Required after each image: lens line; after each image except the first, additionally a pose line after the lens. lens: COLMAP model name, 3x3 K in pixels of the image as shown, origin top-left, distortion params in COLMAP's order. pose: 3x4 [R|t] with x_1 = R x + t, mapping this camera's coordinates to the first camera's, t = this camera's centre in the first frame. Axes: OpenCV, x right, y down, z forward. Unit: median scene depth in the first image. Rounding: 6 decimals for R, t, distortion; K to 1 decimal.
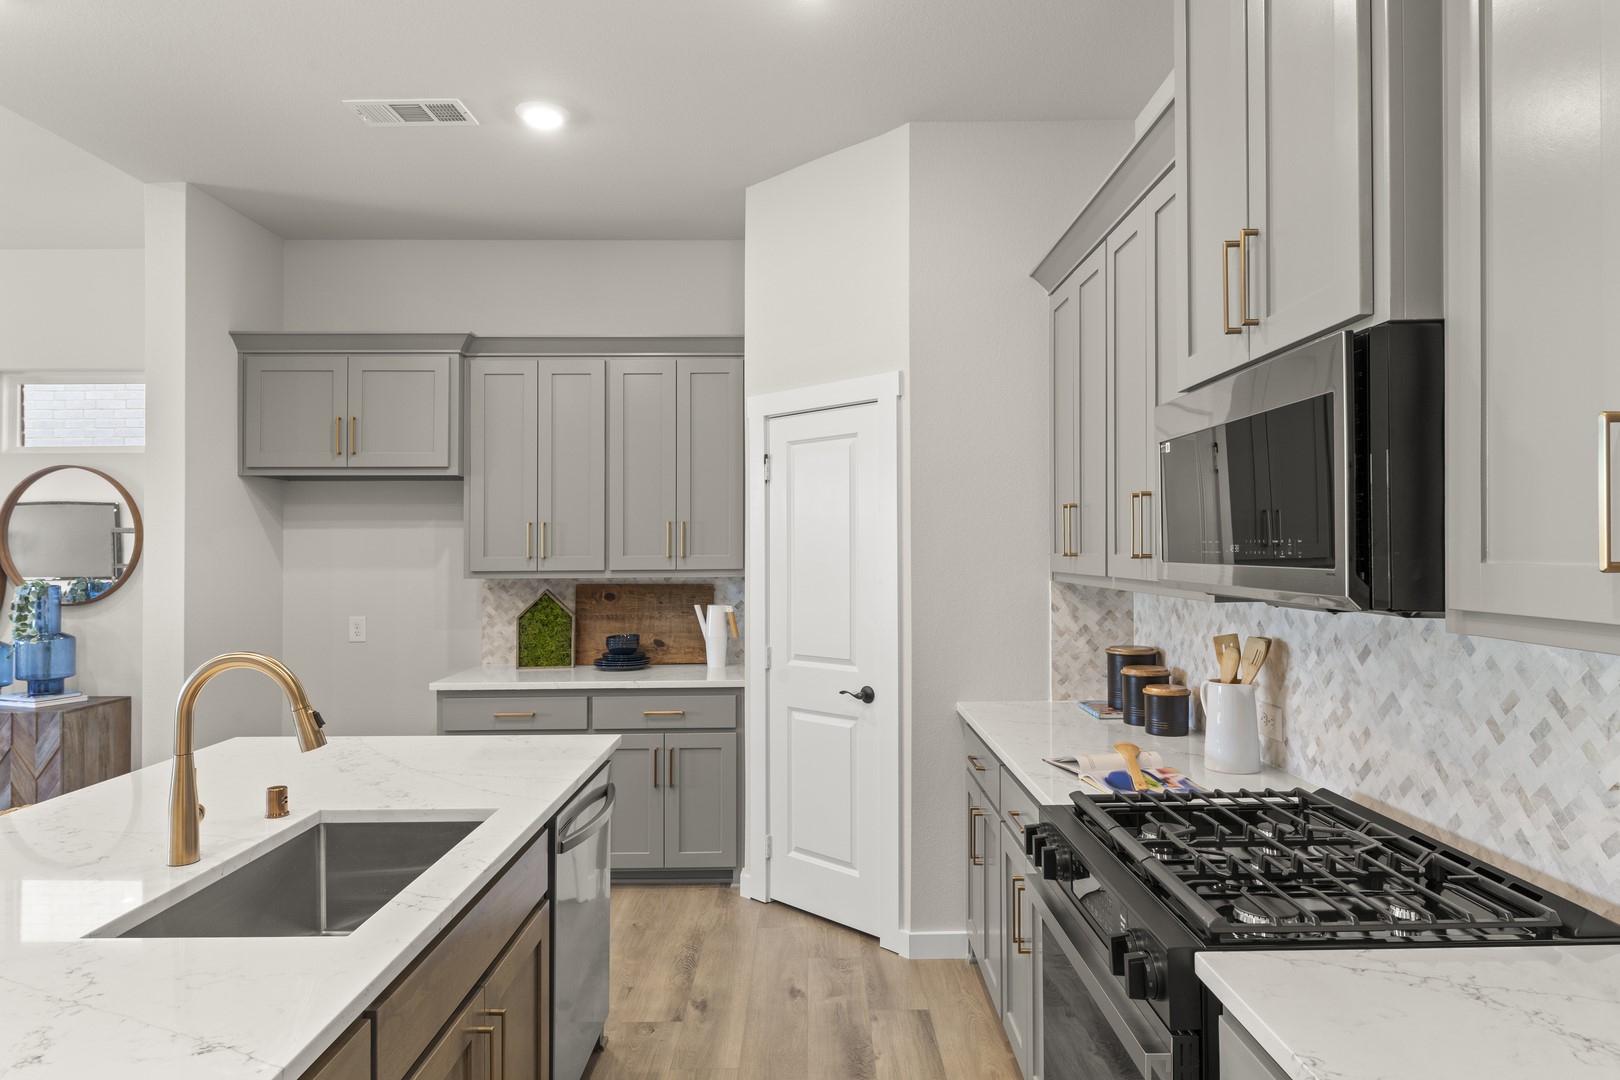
lens RADIAL K [[948.1, 0, 817.8], [0, 948.1, 544.4], [0, 0, 1]] dist [0.018020, -0.015625]
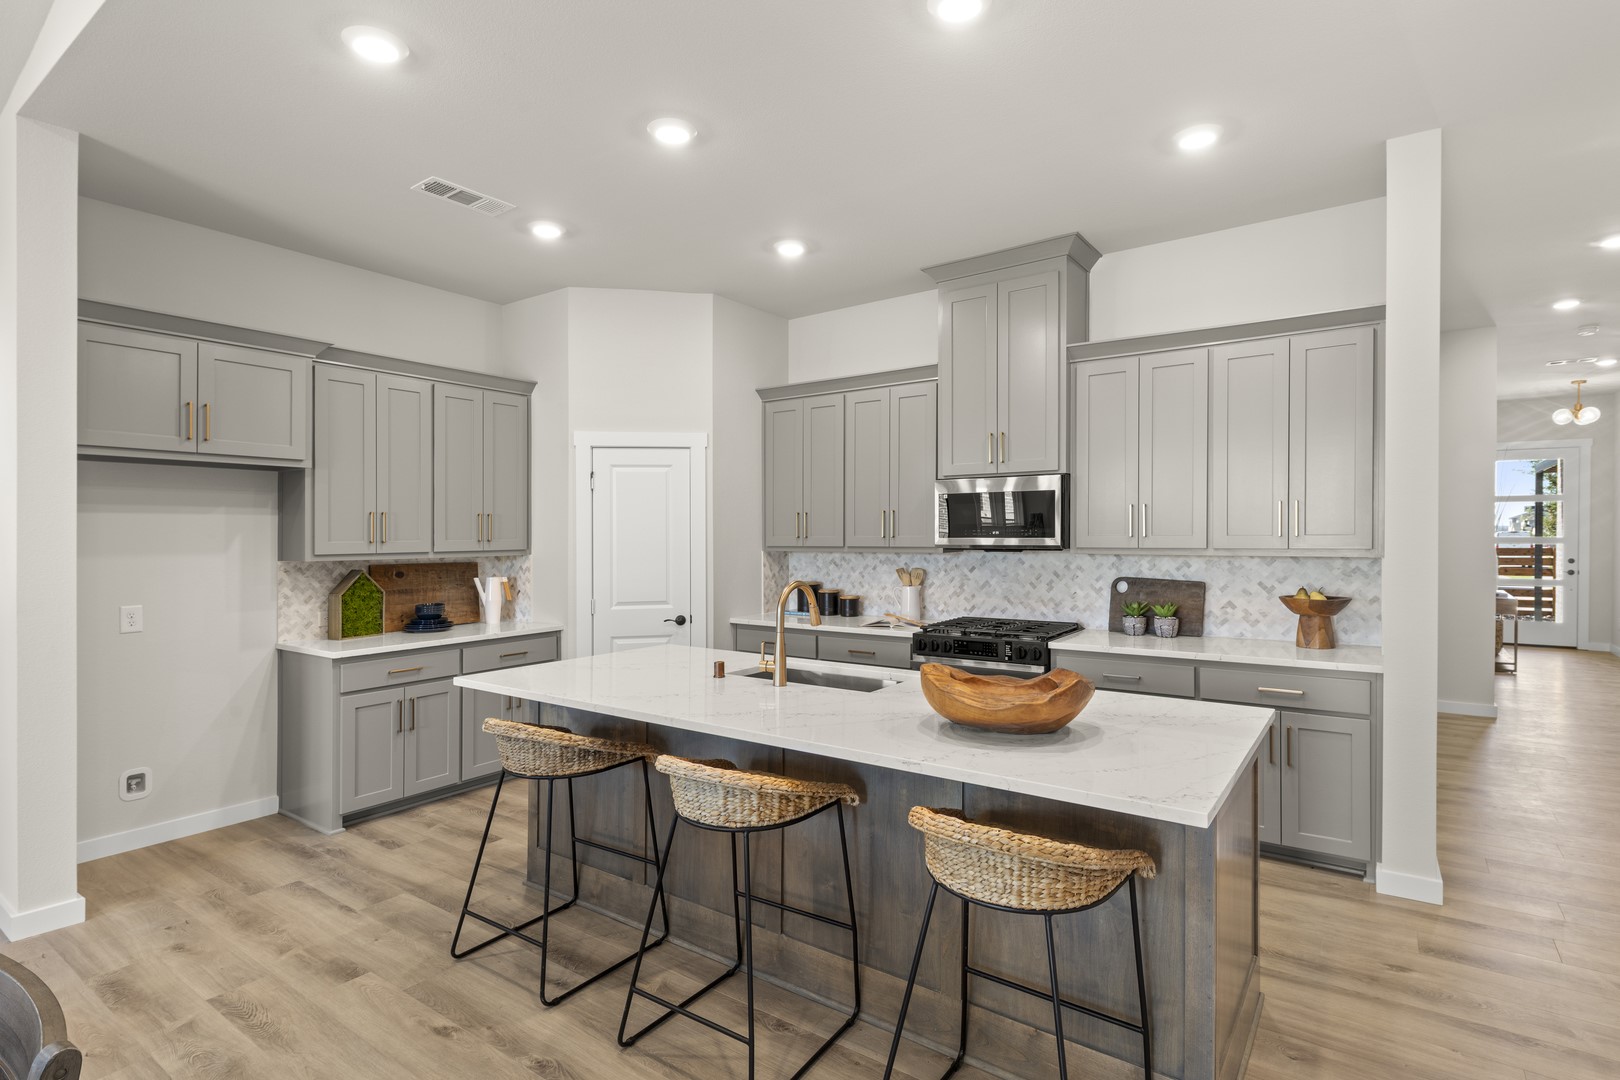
lens RADIAL K [[797.8, 0, 810.0], [0, 797.8, 540.0], [0, 0, 1]] dist [0.001405, 0.000136]
pose [[0.586299, -0.004635, 0.810081, -0.838135], [-0.001279, 0.999977, 0.006647, 0.004491], [-0.810093, -0.004933, 0.586280, -0.018523]]
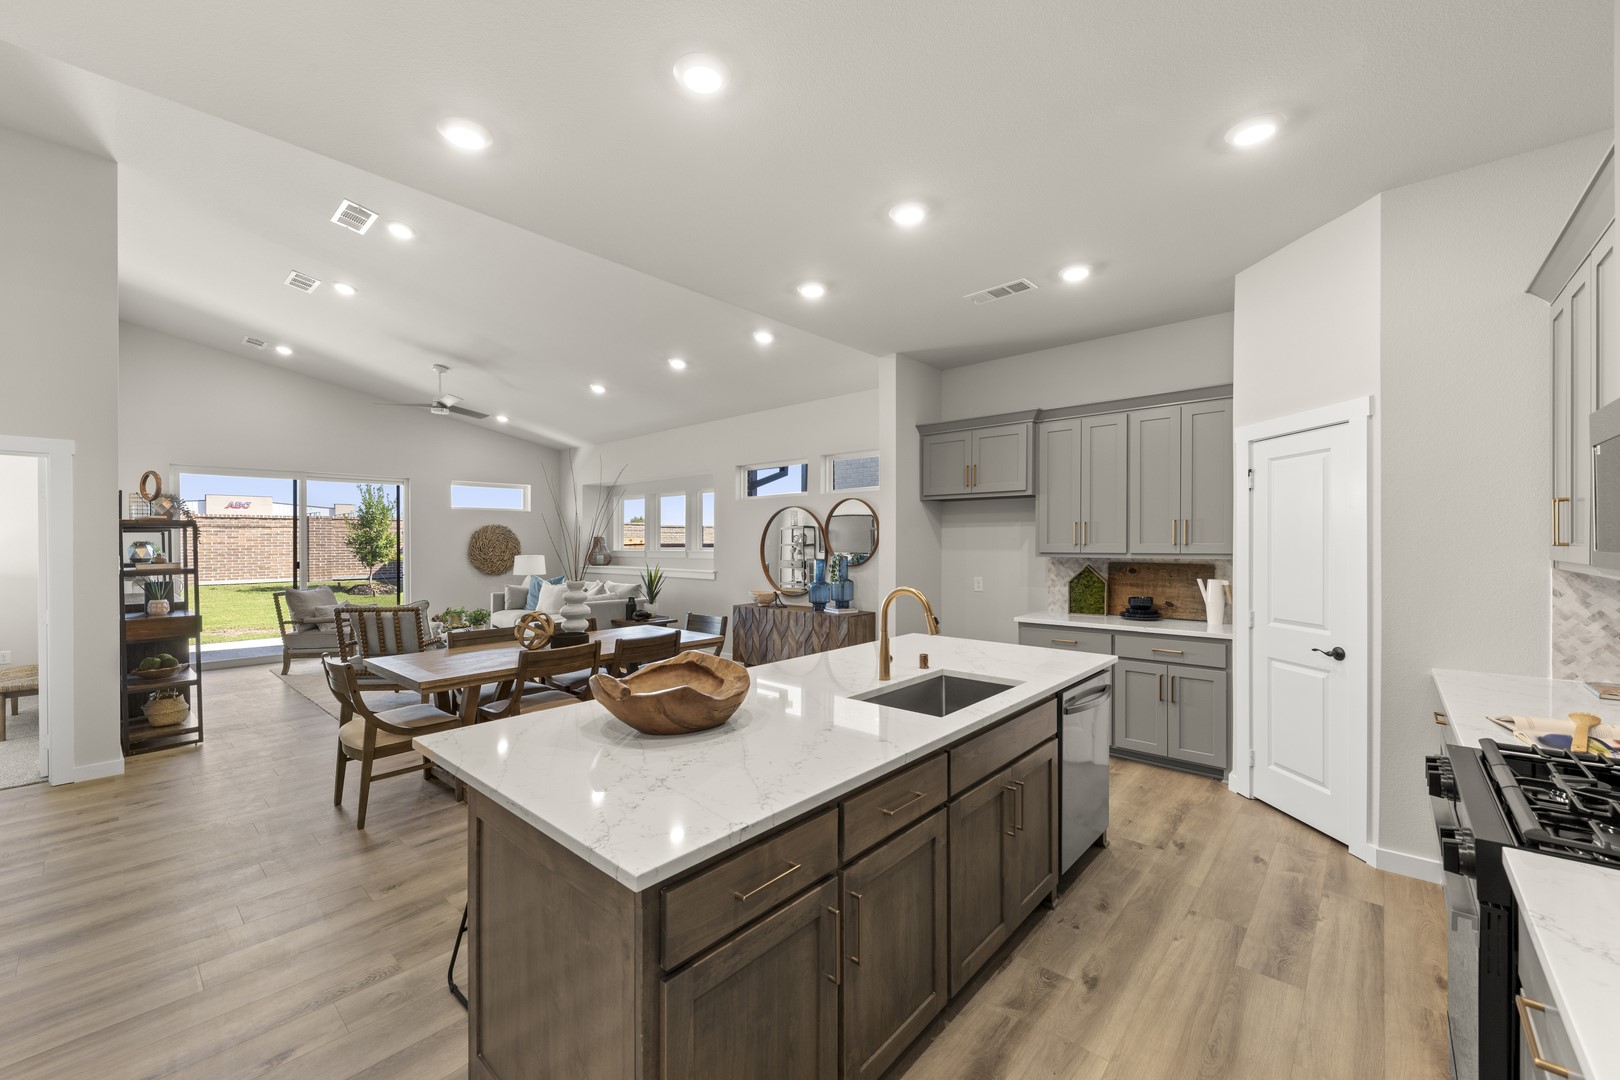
lens RADIAL K [[640.0, 0, 810.0], [0, 640.0, 540.0], [0, 0, 1]] dist [0.002482, 0.000186]
pose [[0.739365, 0.001370, -0.673303, 0.096094], [0.003439, 0.999977, 0.005811, -0.001284], [0.673296, -0.006612, 0.739344, -0.100074]]
